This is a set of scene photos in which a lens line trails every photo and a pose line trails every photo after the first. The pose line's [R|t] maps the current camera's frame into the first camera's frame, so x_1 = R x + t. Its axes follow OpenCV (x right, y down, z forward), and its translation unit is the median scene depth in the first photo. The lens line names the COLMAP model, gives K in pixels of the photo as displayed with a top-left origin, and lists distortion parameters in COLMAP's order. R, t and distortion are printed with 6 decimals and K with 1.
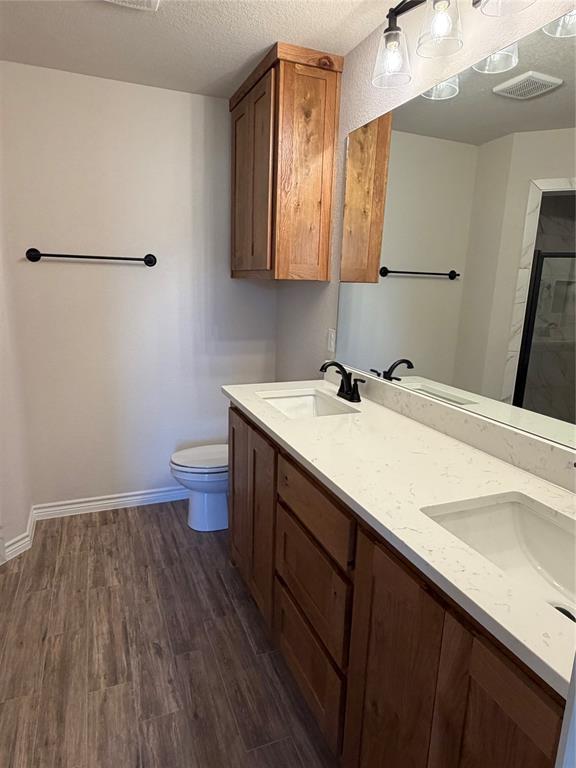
lens RADIAL K [[491.4, 0, 284.7], [0, 491.4, 384.1], [0, 0, 1]] dist [0.015800, -0.001280]
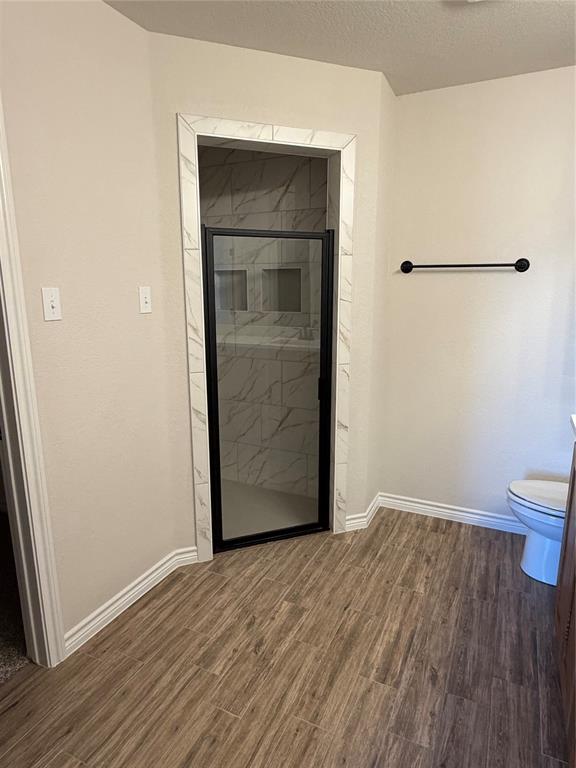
lens RADIAL K [[491.4, 0, 292.3], [0, 491.4, 384.7], [0, 0, 1]] dist [0.015800, -0.001280]
pose [[0.660944, 0.121338, -0.740561, 0.179368], [-0.133939, 0.990070, 0.042680, -0.017736], [0.738386, 0.070981, 0.670633, 0.110941]]
